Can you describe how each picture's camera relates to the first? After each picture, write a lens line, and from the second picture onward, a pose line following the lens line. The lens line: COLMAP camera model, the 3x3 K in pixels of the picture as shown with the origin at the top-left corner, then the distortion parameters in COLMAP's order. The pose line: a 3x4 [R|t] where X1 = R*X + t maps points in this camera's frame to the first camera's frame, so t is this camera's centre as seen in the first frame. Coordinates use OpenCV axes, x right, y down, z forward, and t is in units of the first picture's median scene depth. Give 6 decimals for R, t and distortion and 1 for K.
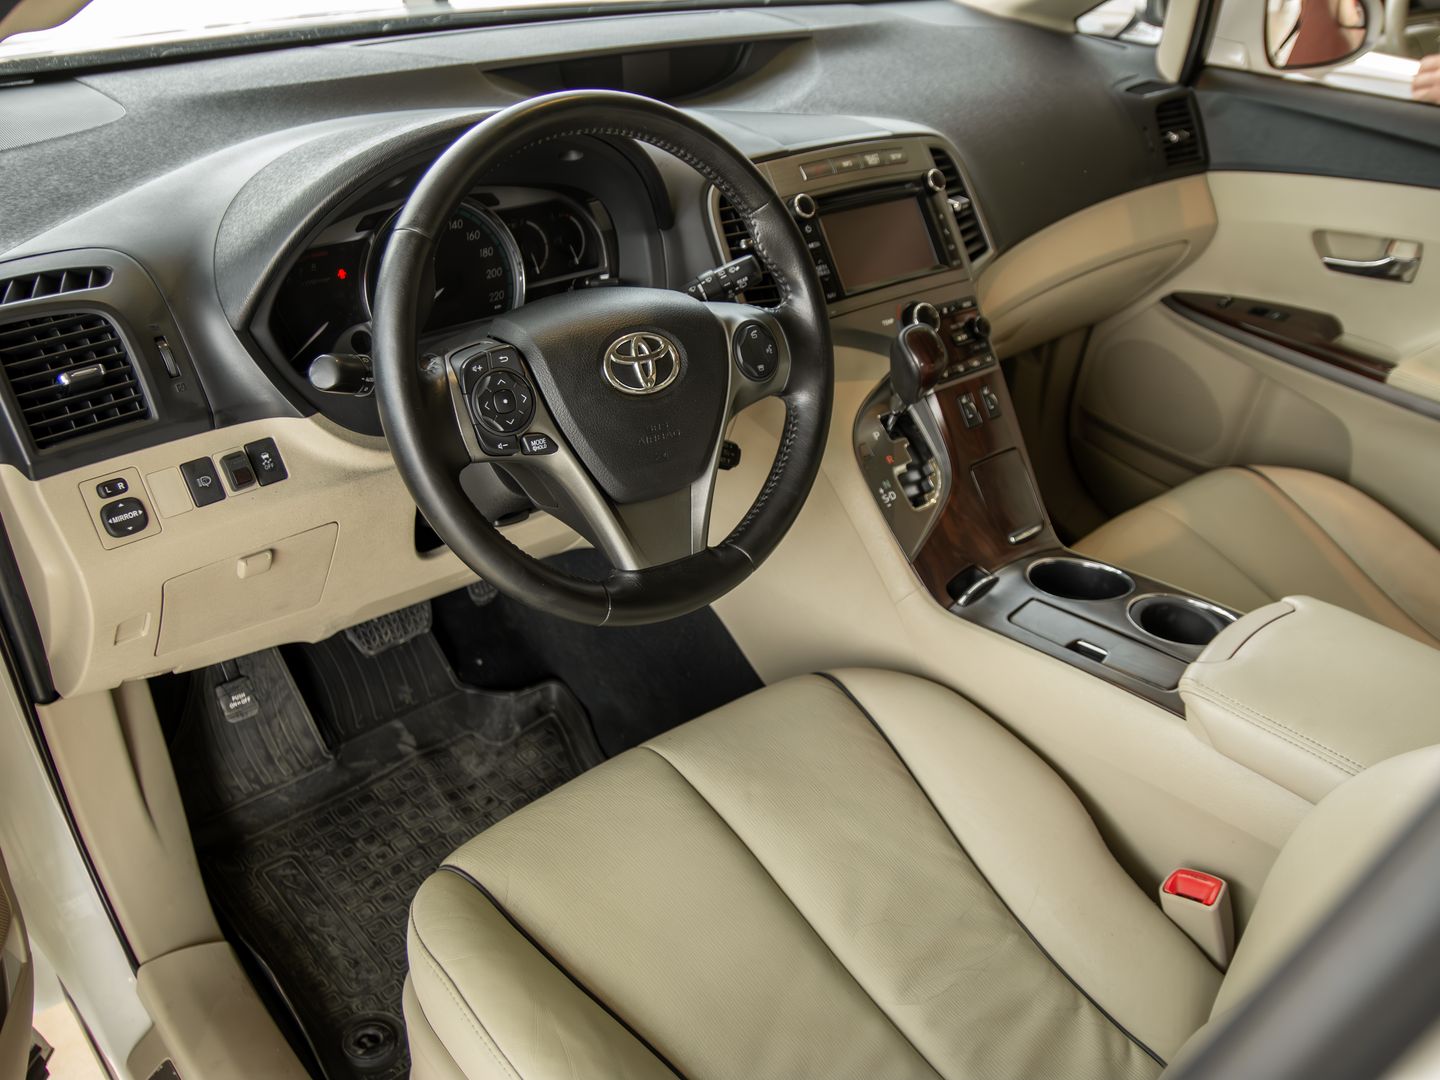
lens RADIAL K [[1197.7, 0, 720.0], [0, 1197.7, 540.0], [0, 0, 1]] dist [-0.131998, 0.000146]
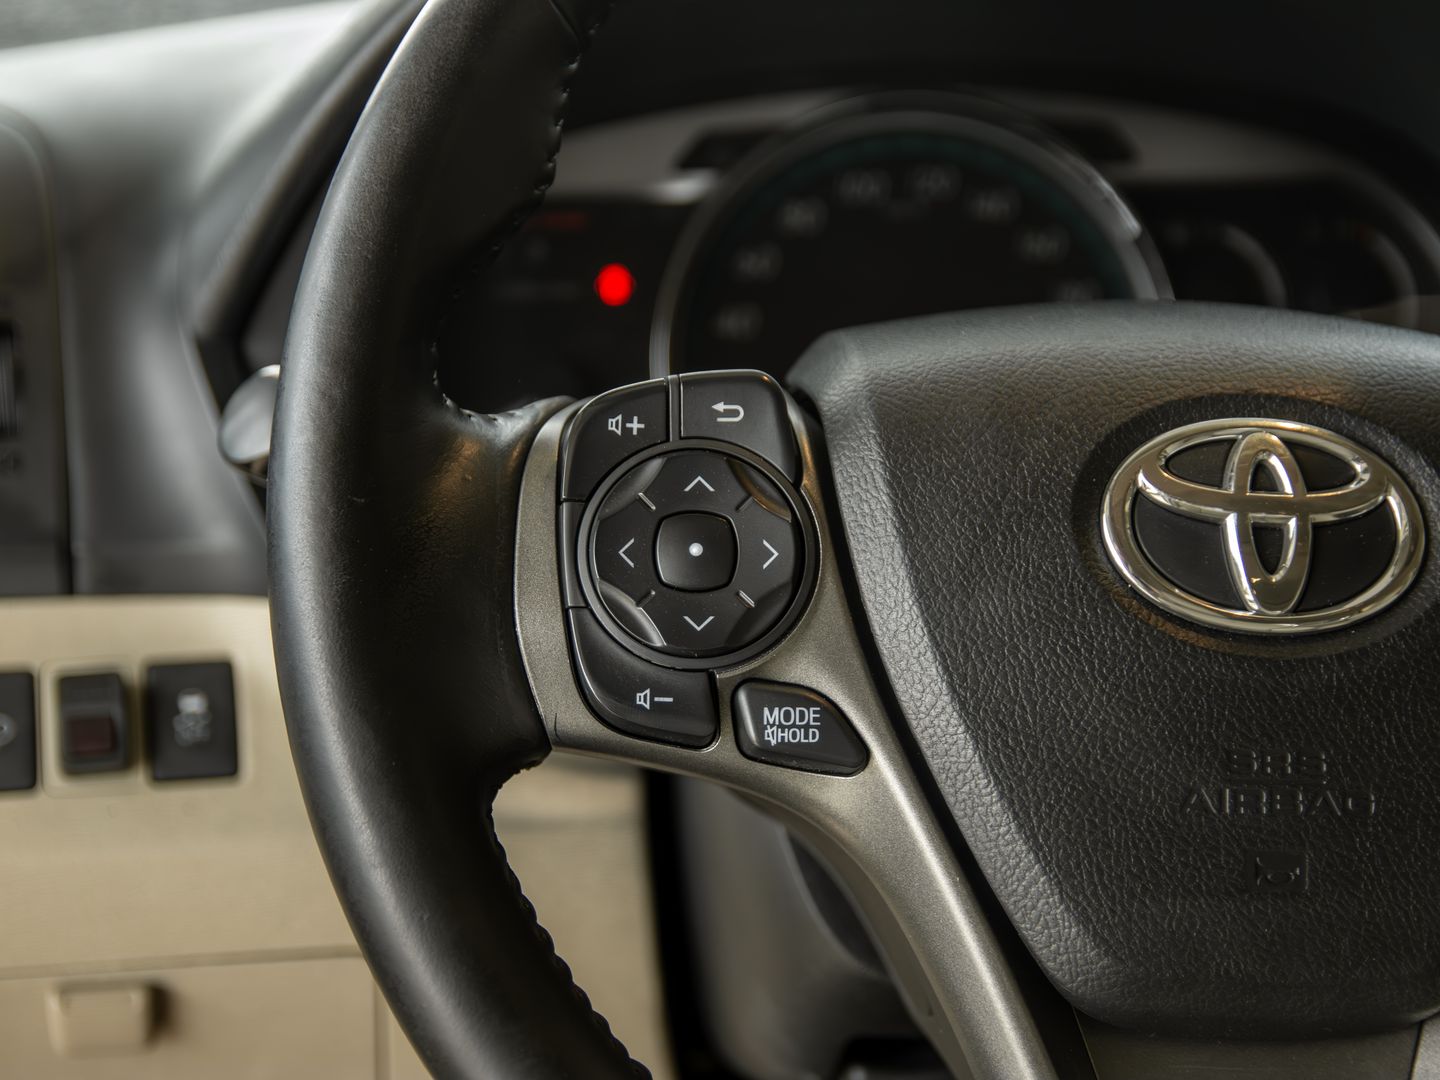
lens RADIAL K [[2701.9, 0, 720.0], [0, 2701.9, 540.0], [0, 0, 1]] dist [-0.038727, 0.400974]
pose [[0.855922, 0.094649, -0.508370, 0.135258], [-0.237057, 0.945536, -0.223082, 0.021437], [0.459567, 0.311454, 0.831742, 0.405652]]
